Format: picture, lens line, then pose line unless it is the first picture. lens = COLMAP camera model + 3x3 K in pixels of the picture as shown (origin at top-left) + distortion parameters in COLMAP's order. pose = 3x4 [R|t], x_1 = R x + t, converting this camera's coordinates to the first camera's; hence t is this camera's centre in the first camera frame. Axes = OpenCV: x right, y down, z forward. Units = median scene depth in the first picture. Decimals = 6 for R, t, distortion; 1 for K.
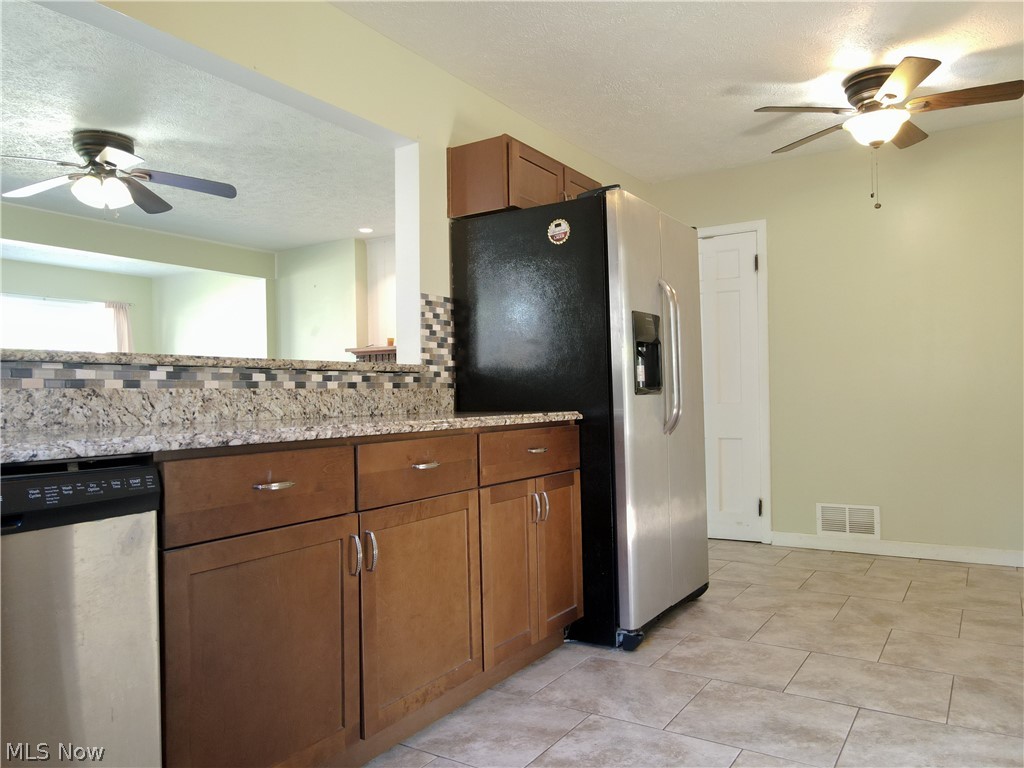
lens RADIAL K [[753.3, 0, 506.5], [0, 753.3, 383.8], [0, 0, 1]] dist [0.006171, 0.012326]
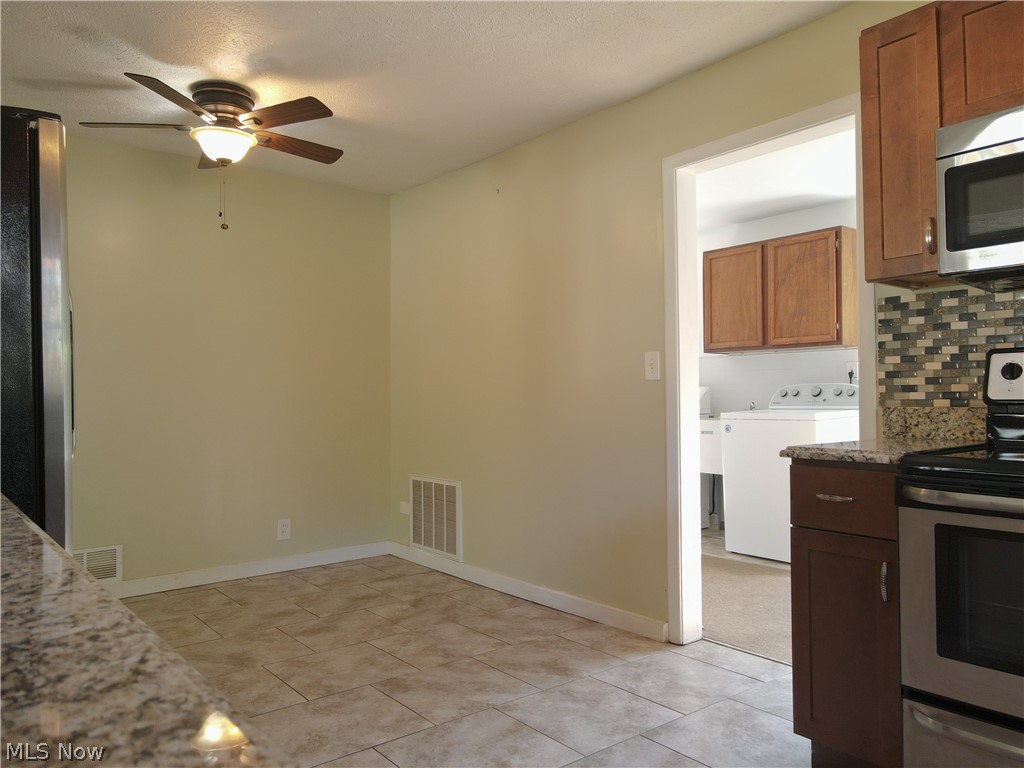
lens RADIAL K [[753.3, 0, 506.5], [0, 753.3, 383.8], [0, 0, 1]] dist [0.006171, 0.012326]
pose [[0.326440, 0.028677, 0.944783, -0.360463], [-0.010372, 0.999588, -0.026757, -0.018423], [-0.945161, -0.001064, 0.326603, 0.439856]]
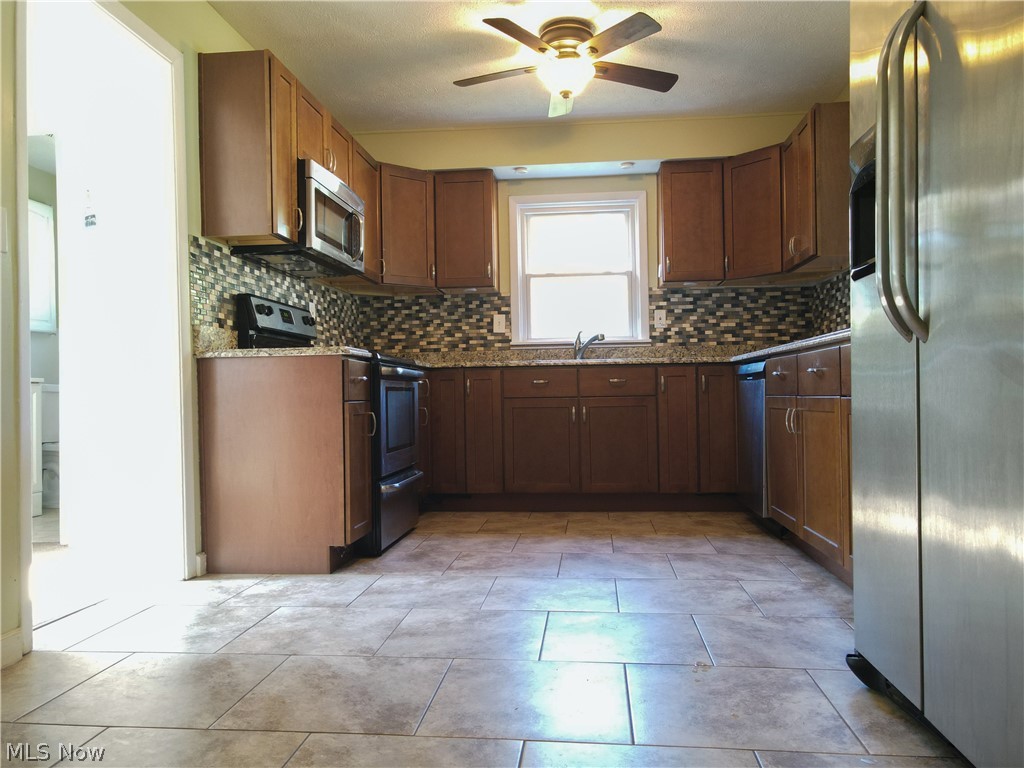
lens RADIAL K [[753.3, 0, 506.5], [0, 753.3, 383.8], [0, 0, 1]] dist [0.006171, 0.012326]
pose [[-0.895838, 0.024089, -0.443728, 0.751636], [0.036450, 0.999148, -0.019348, 0.107112], [0.442884, -0.033506, -0.895953, 1.518224]]
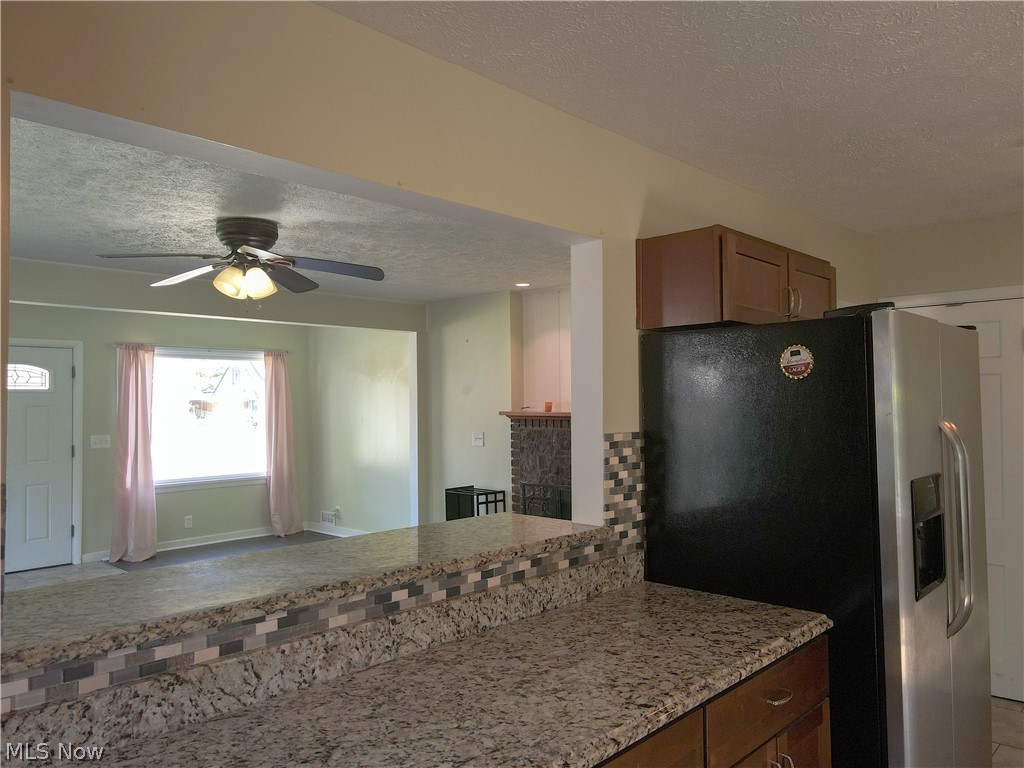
lens RADIAL K [[754.8, 0, 508.5], [0, 754.8, 382.3], [0, 0, 1]] dist [-0.006054, 0.004791]
pose [[0.981791, 0.005913, -0.189875, -0.072890], [-0.007674, 0.999934, -0.008540, -0.191337], [0.189812, 0.009841, 0.981771, 0.252200]]
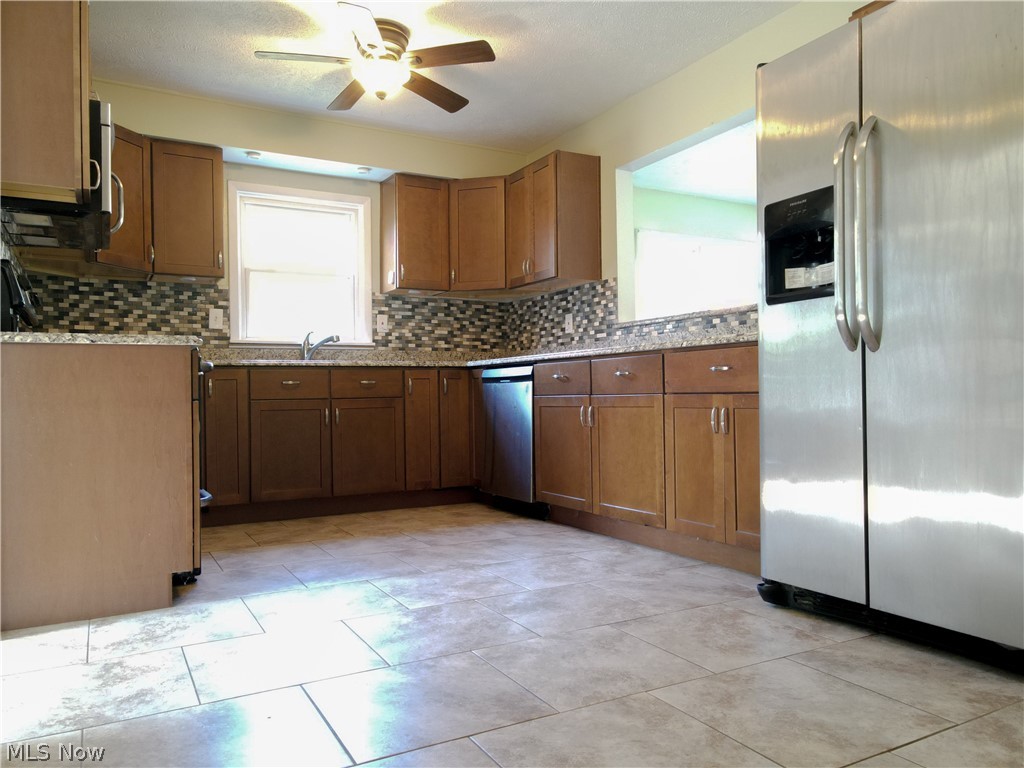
lens RADIAL K [[753.3, 0, 506.5], [0, 753.3, 383.8], [0, 0, 1]] dist [0.006171, 0.012326]
pose [[-0.481606, 0.012110, -0.876304, 1.114492], [0.037371, 0.999279, -0.006730, 0.102952], [0.875590, -0.035990, -0.481712, 1.217795]]
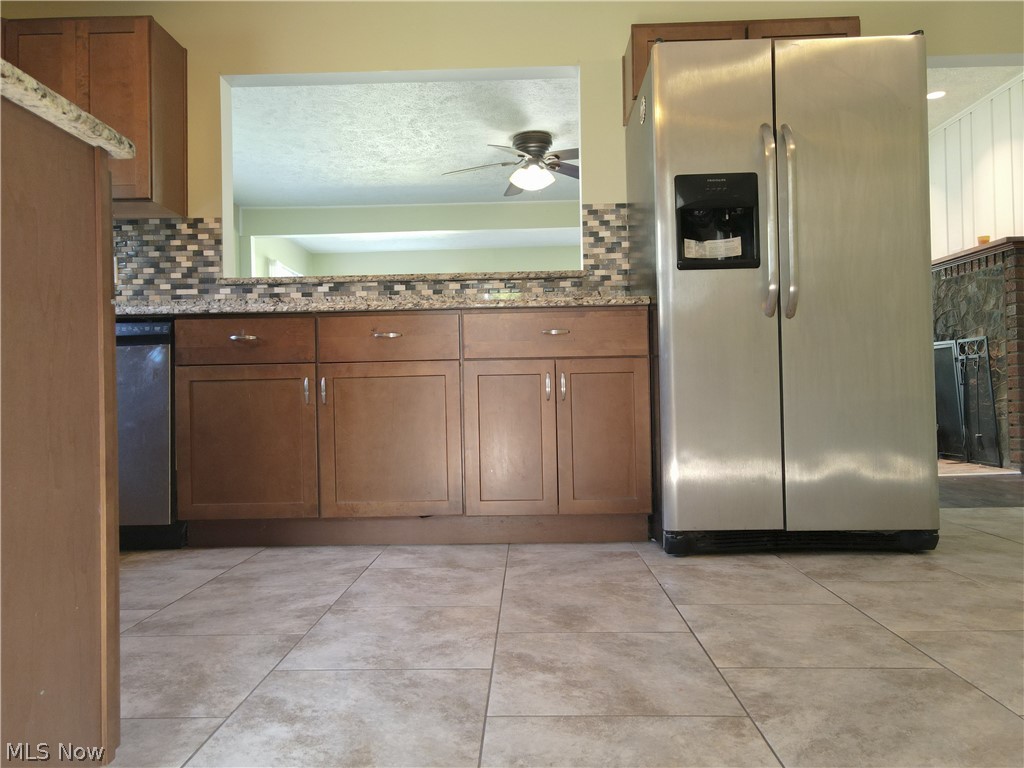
lens RADIAL K [[753.3, 0, 506.5], [0, 753.3, 383.8], [0, 0, 1]] dist [0.006171, 0.012326]
pose [[0.516495, -0.001631, -0.856289, 0.874643], [0.023482, 0.999649, 0.012260, 0.141070], [0.855968, -0.026439, 0.516352, 0.390014]]
